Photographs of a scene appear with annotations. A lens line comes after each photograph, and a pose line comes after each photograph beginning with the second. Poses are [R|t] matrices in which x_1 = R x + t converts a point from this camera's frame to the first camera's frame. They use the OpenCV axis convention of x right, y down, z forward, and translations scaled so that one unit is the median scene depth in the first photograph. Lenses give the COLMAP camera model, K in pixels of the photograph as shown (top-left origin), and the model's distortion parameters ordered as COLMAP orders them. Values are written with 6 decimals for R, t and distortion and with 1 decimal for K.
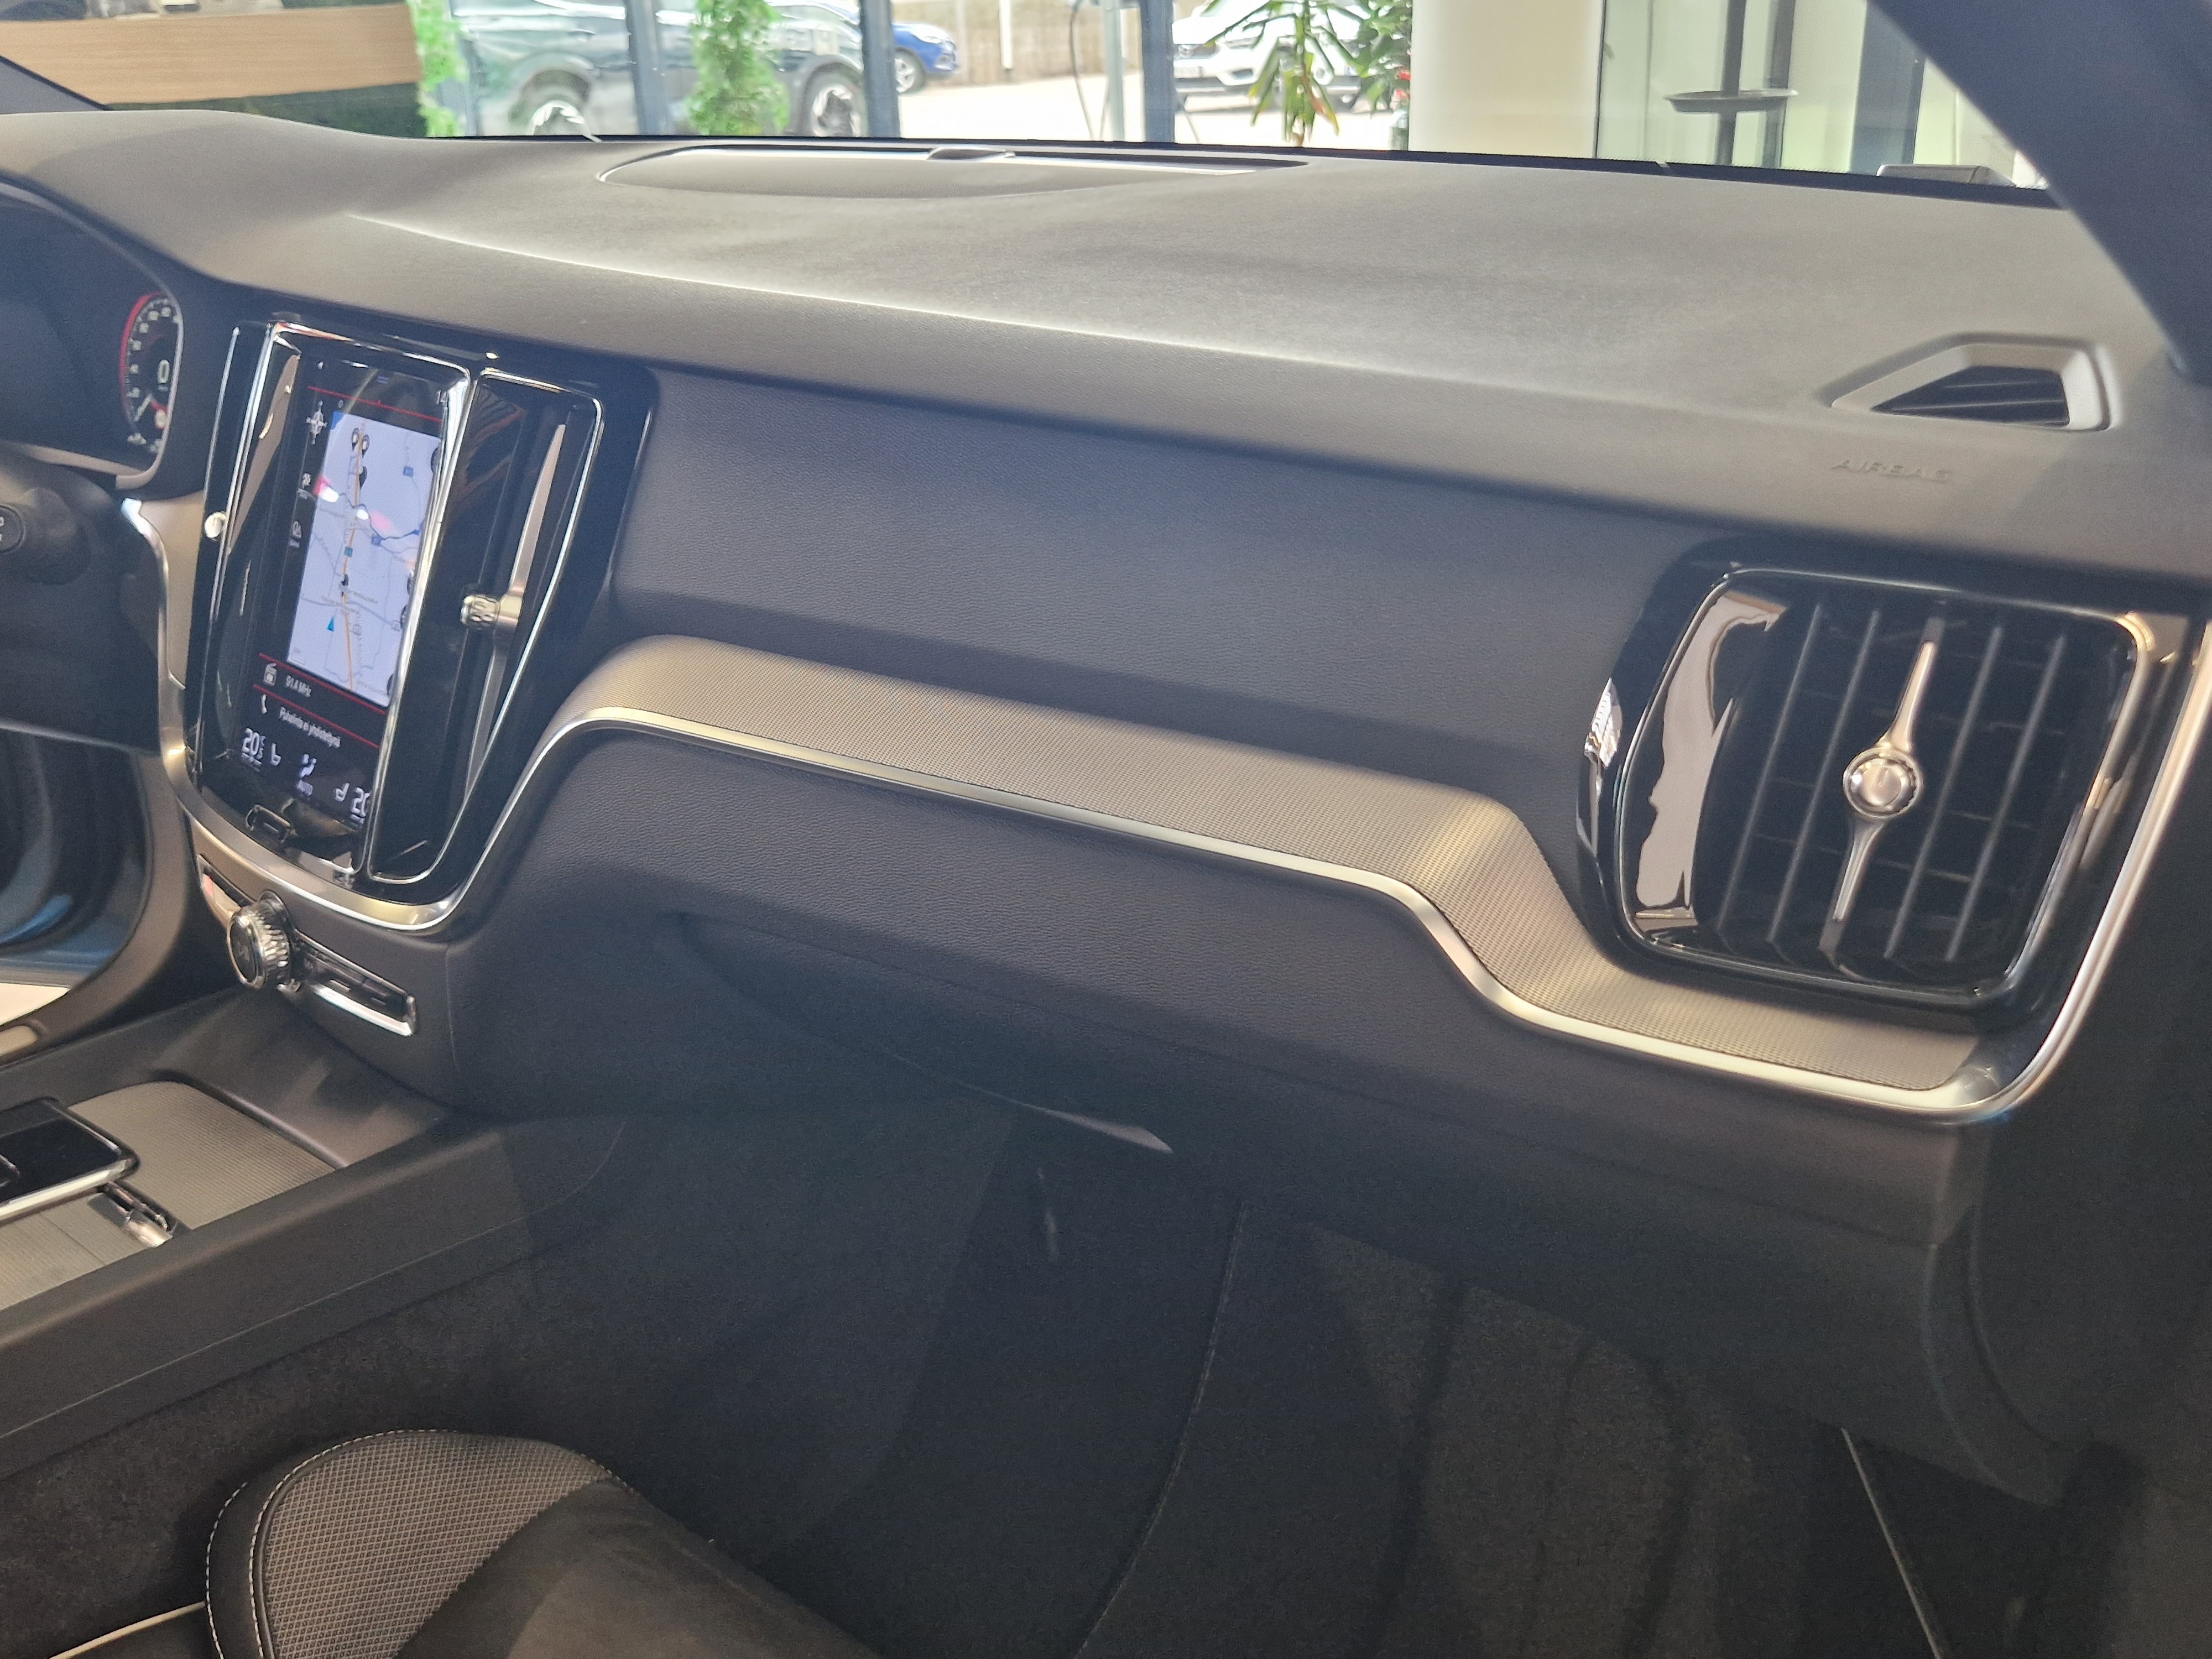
lens RADIAL K [[2027.2, 0, 1093.7], [0, 2027.2, 837.1], [0, 0, 1]] dist [0.055954, -0.039481]
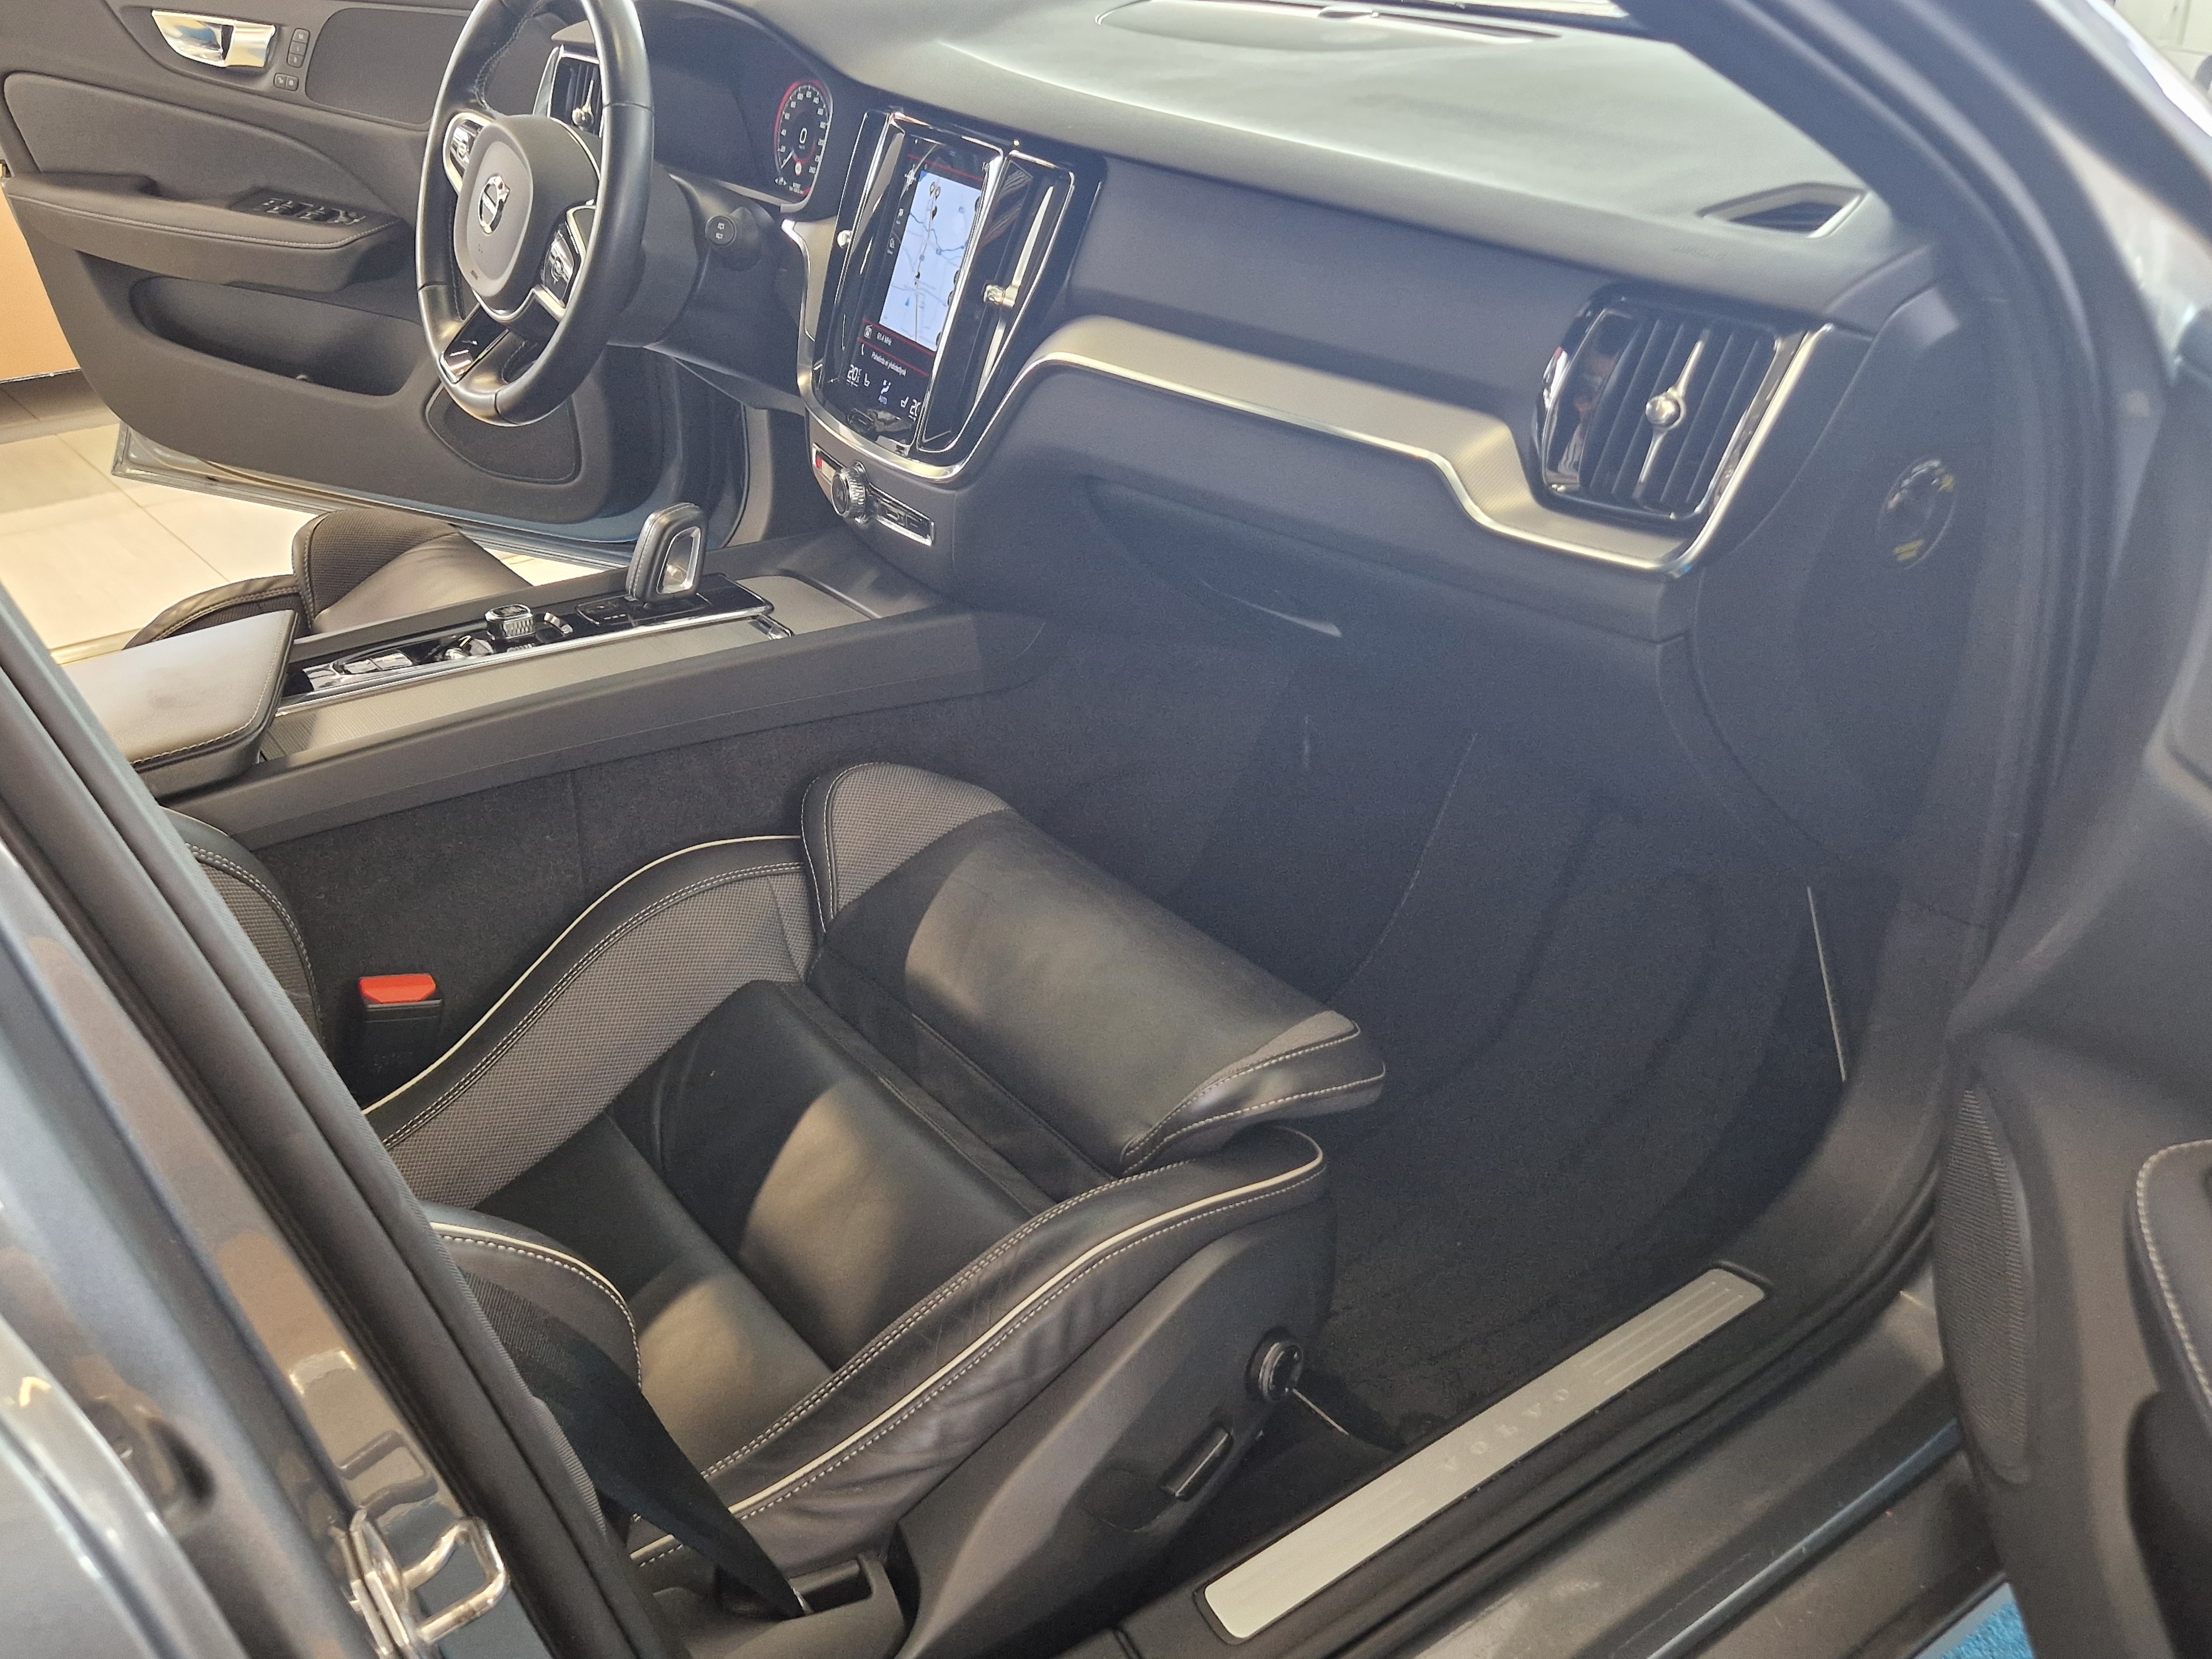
lens RADIAL K [[2027.2, 0, 1093.7], [0, 2027.2, 837.1], [0, 0, 1]] dist [0.055954, -0.039481]
pose [[0.969613, 0.130812, -0.206736, 0.181010], [-0.110000, 0.987916, 0.109189, 0.133272], [0.218521, -0.083130, 0.972285, -0.639368]]
